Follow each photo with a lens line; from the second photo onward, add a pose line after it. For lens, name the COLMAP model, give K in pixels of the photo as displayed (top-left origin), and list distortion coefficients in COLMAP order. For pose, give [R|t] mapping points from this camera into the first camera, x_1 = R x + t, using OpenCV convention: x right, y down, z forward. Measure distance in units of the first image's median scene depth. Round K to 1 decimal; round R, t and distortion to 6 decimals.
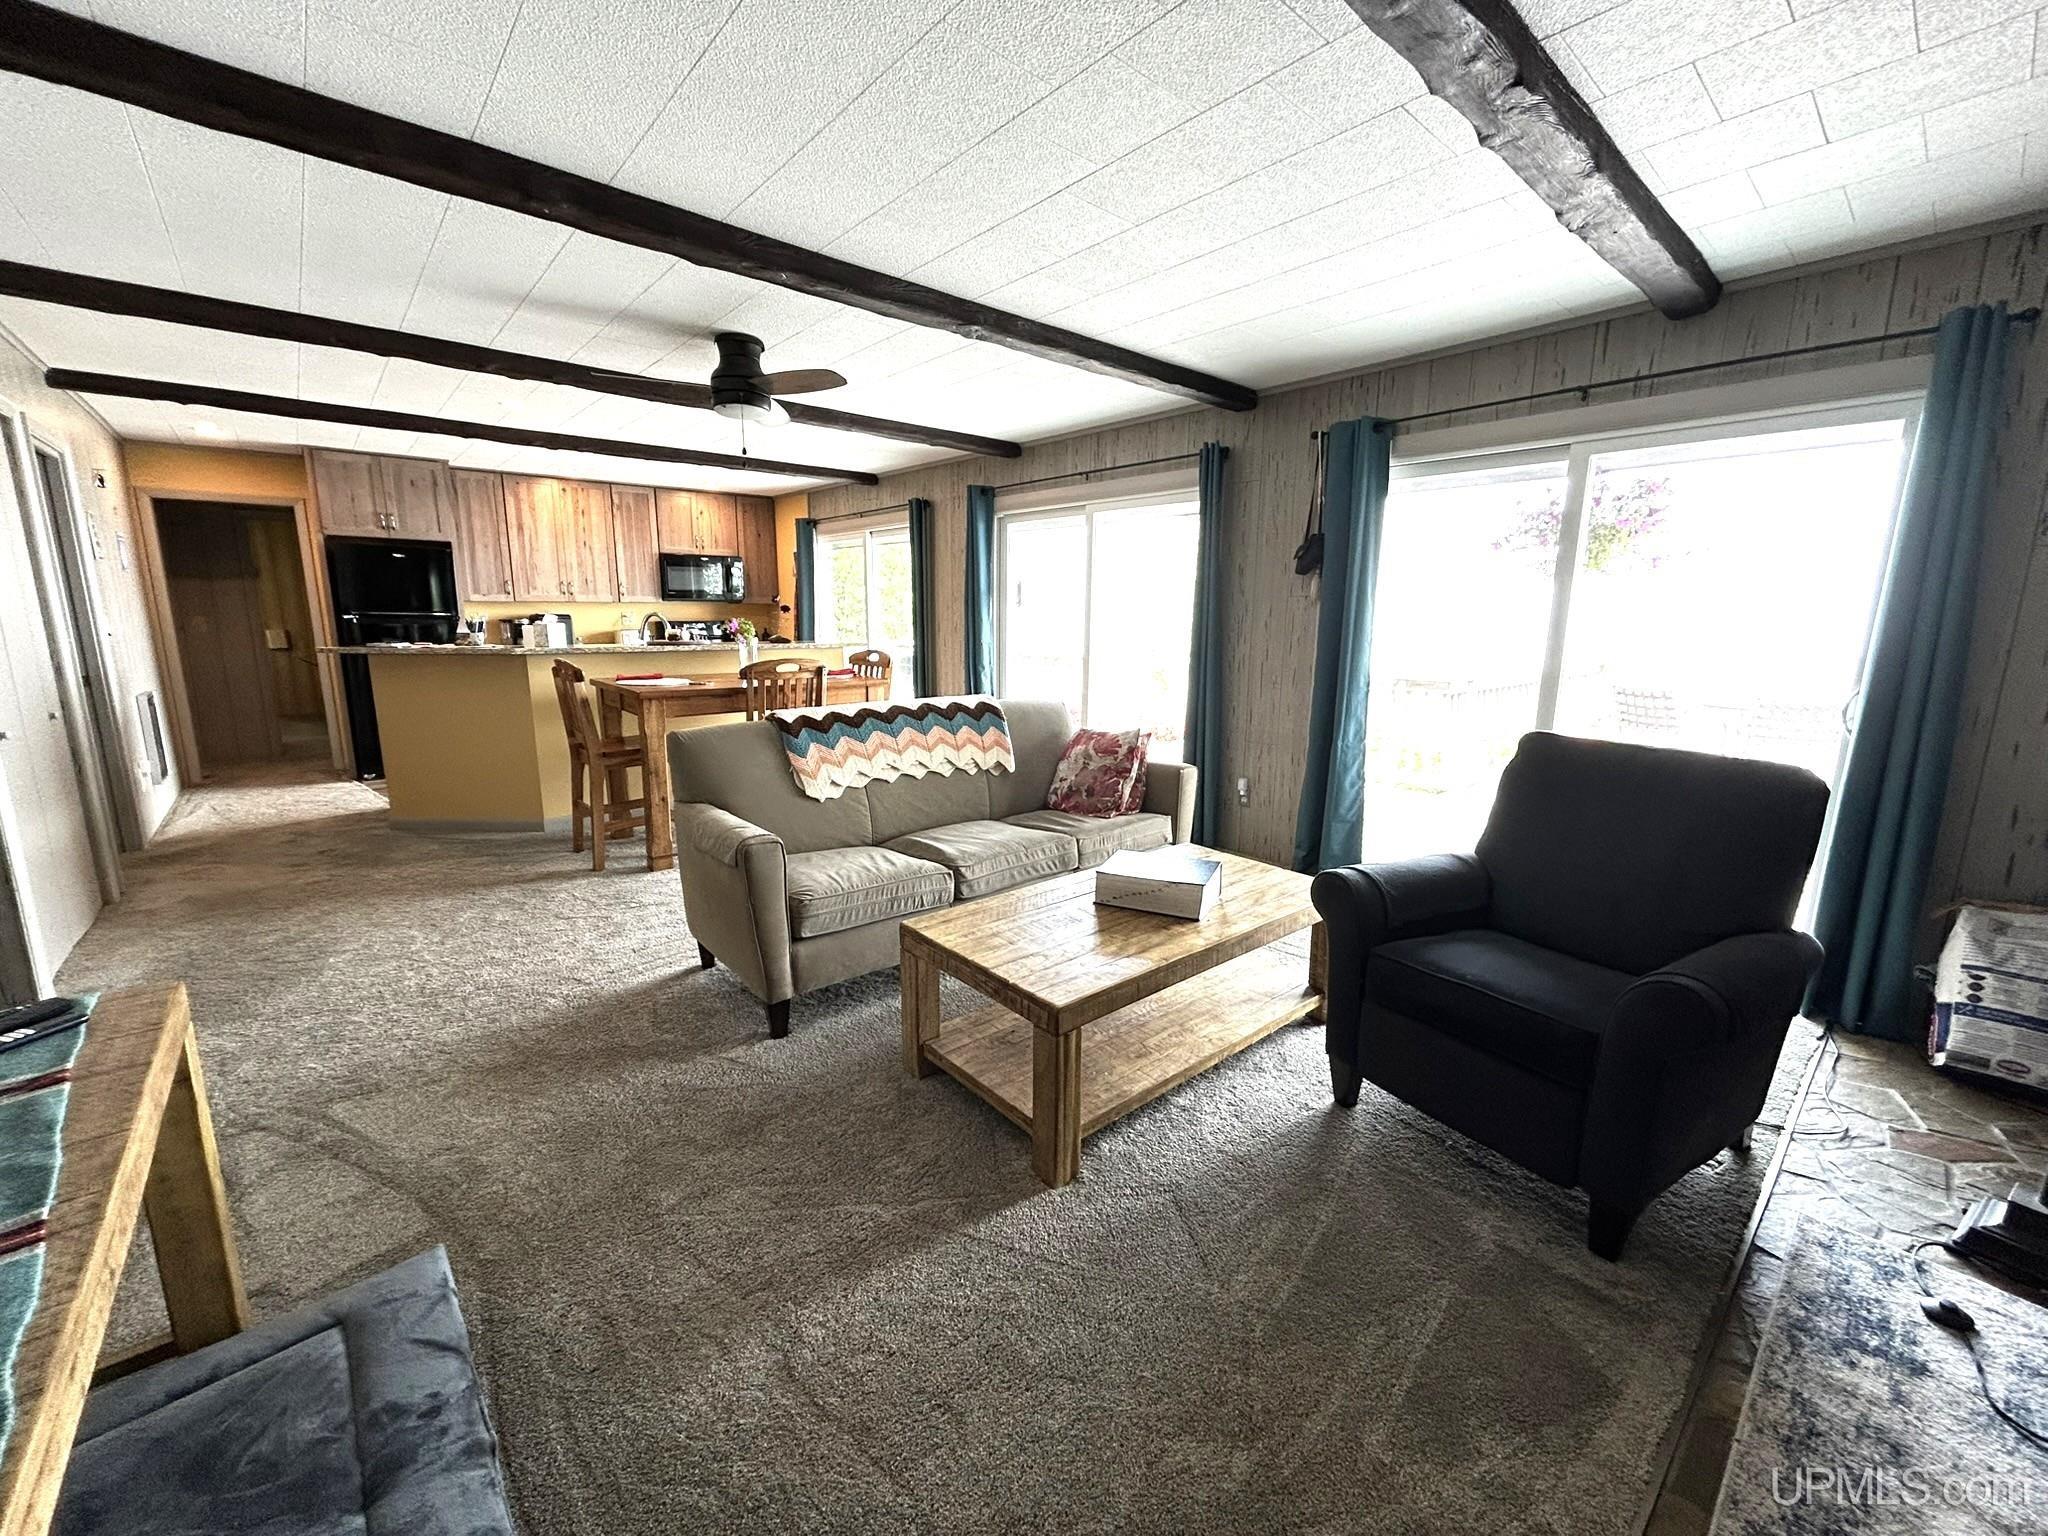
lens RADIAL K [[820.9, 0, 1024.0], [0, 820.9, 768.0], [0, 0, 1]] dist [-0.003046, 0.000011]
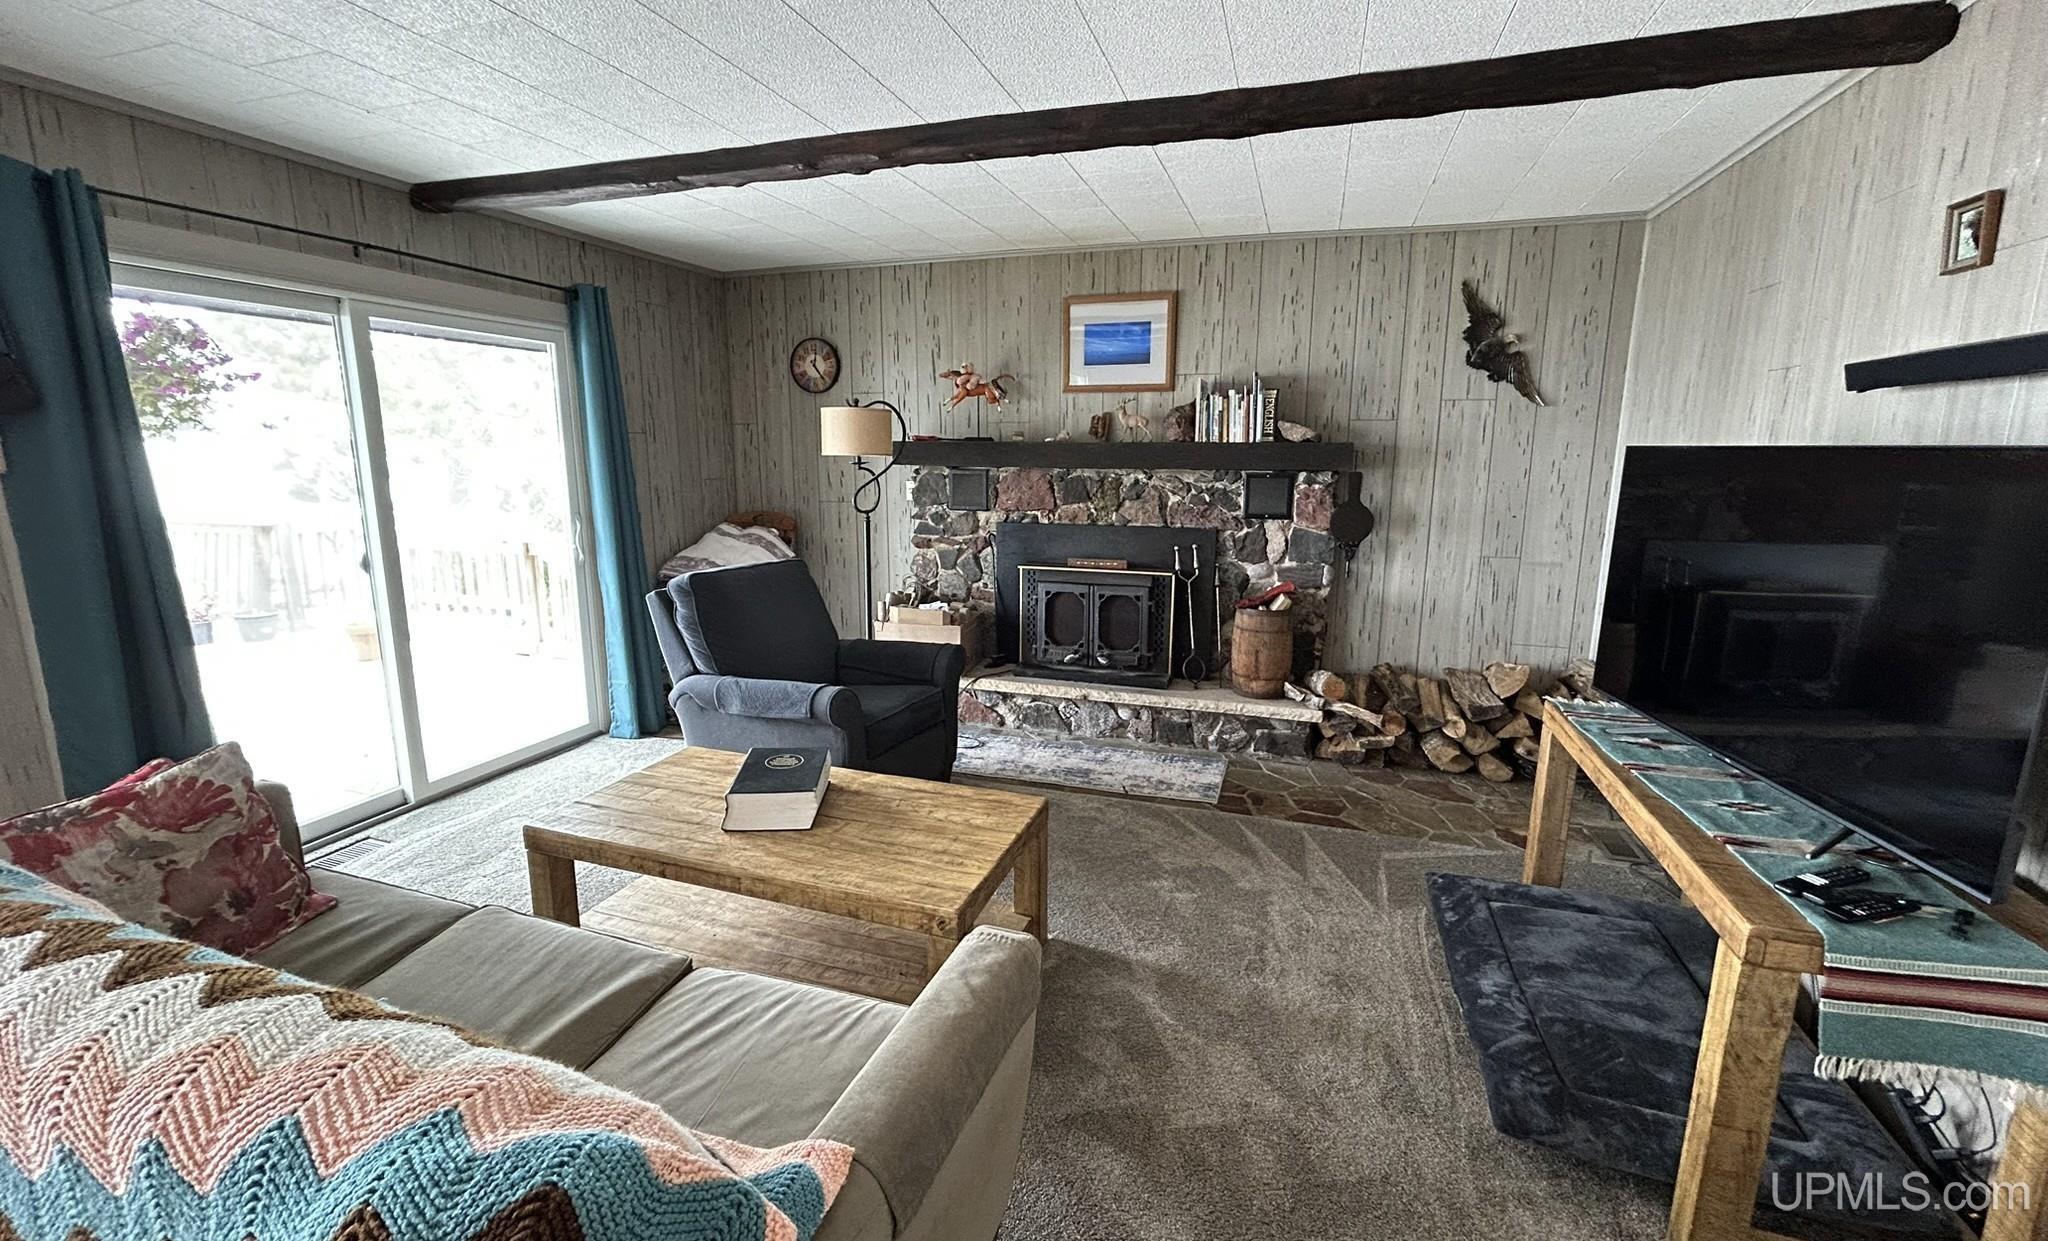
lens RADIAL K [[853.5, 0, 1024.0], [0, 853.5, 620.5], [0, 0, 1]] dist [-0.001890, -0.000113]
pose [[-0.508532, -0.177238, 0.842604, -0.274867], [0.155622, 0.943551, 0.292393, -0.101259], [-0.846863, 0.279819, -0.452244, 0.414702]]
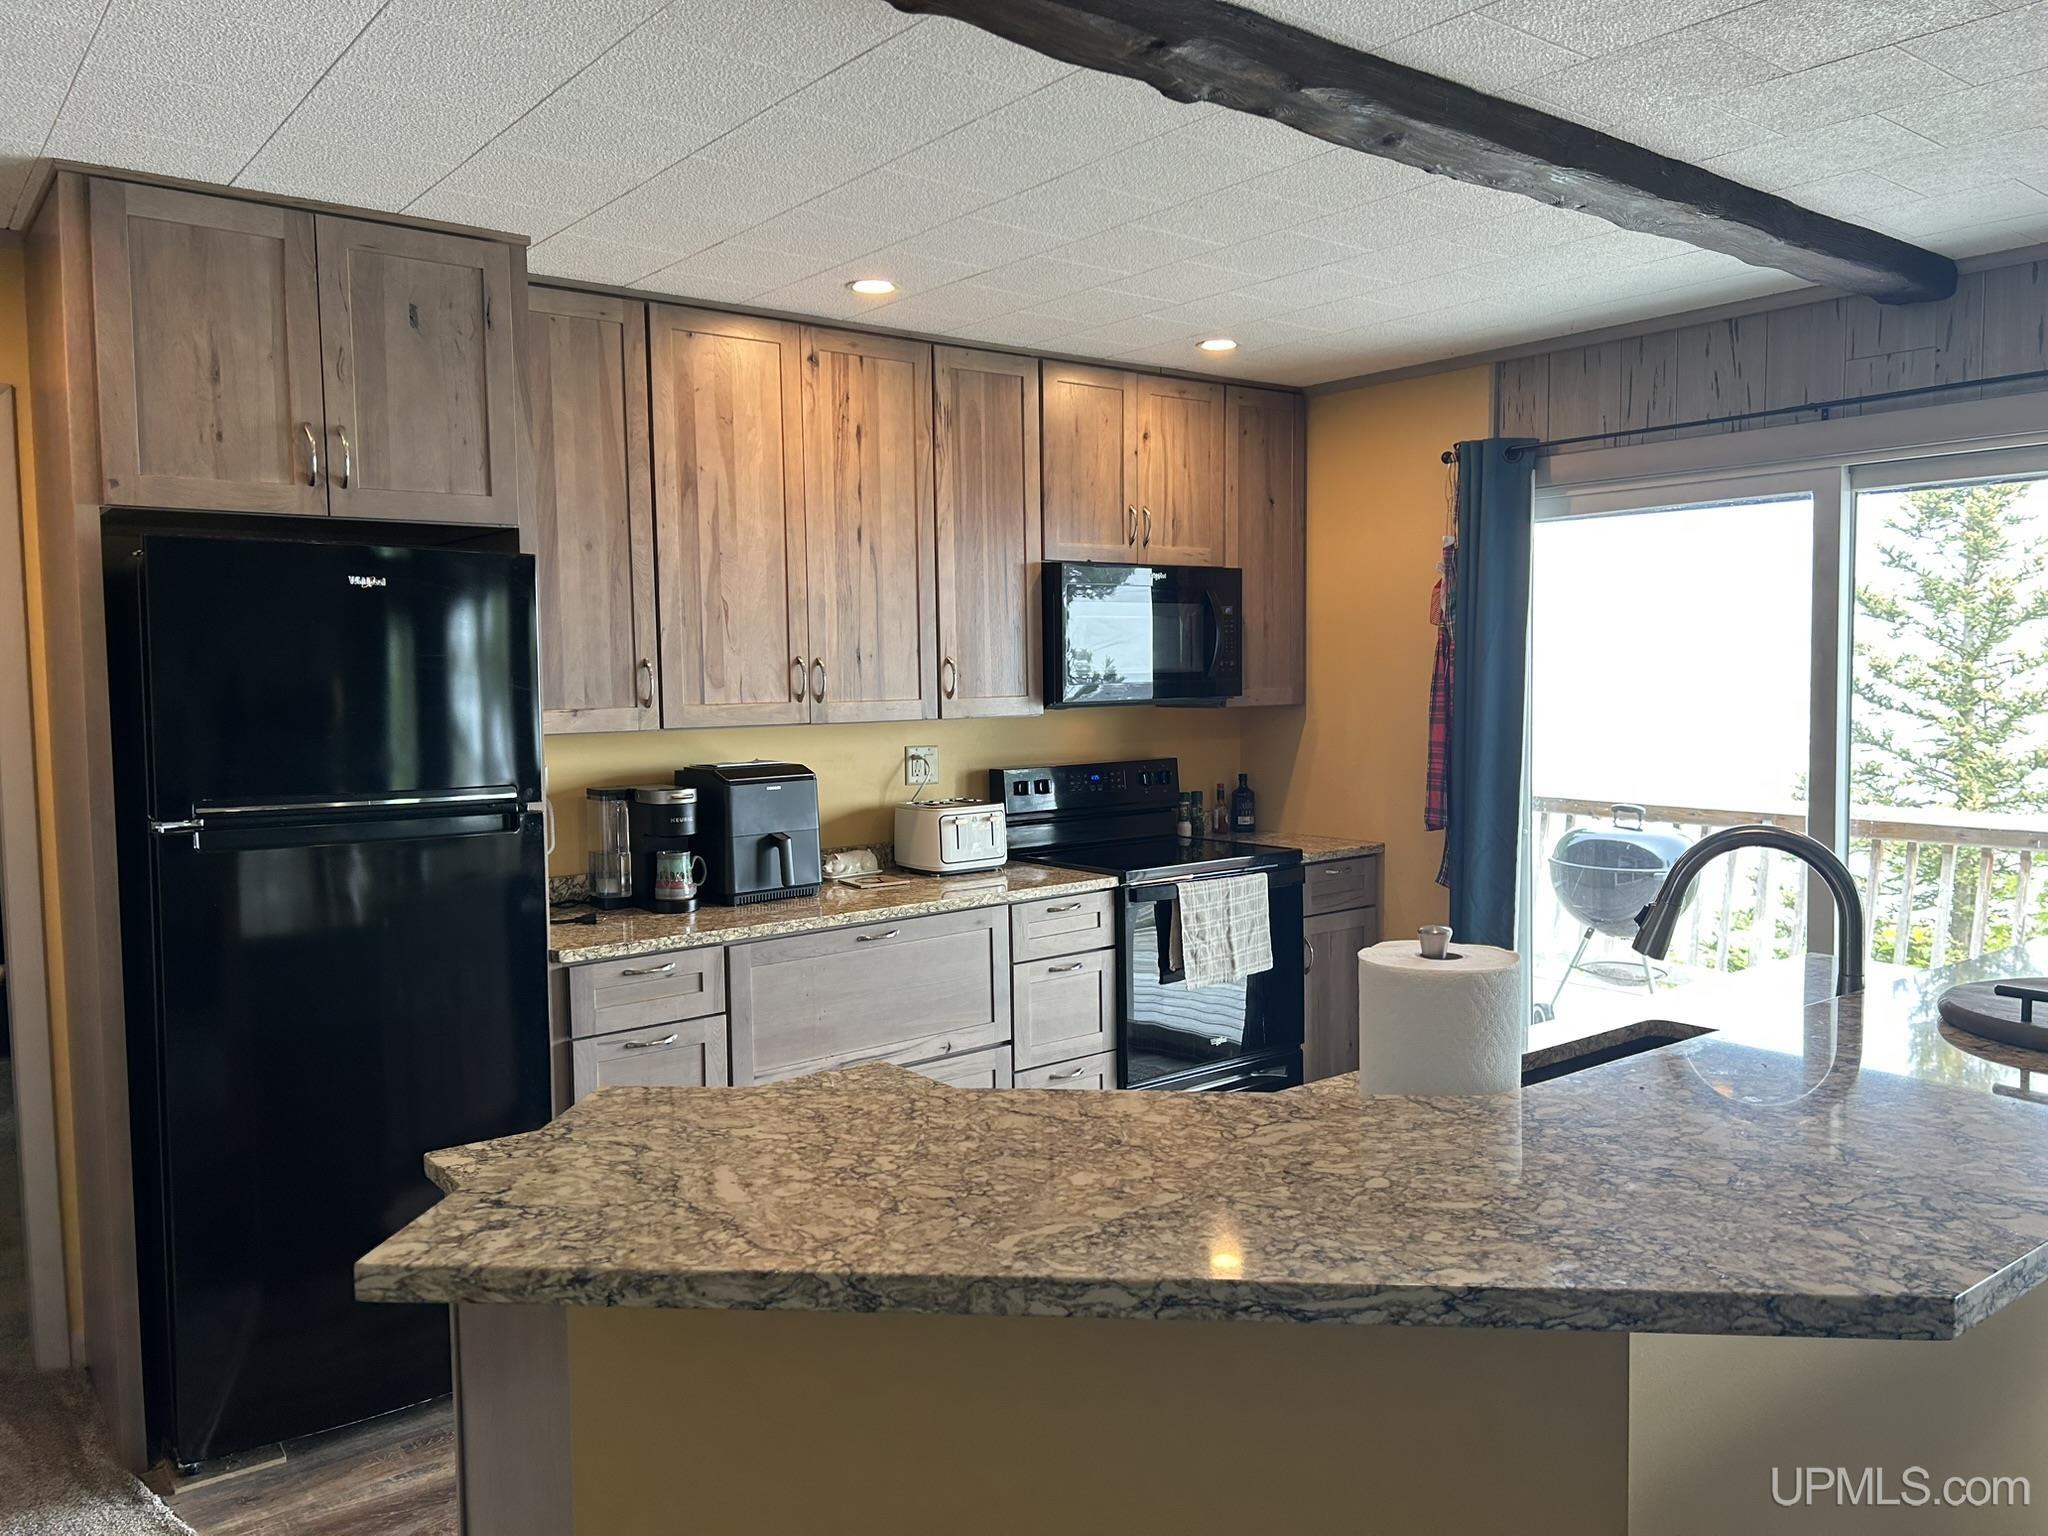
lens RADIAL K [[1541.2, 0, 1032.3], [0, 1541.2, 780.0], [0, 0, 1]] dist [0.049550, -0.075836]
pose [[0.998531, -0.016886, -0.051487, -0.470160], [0.010620, 0.992761, -0.119638, -0.121127], [0.053134, 0.118916, 0.991482, 0.474766]]
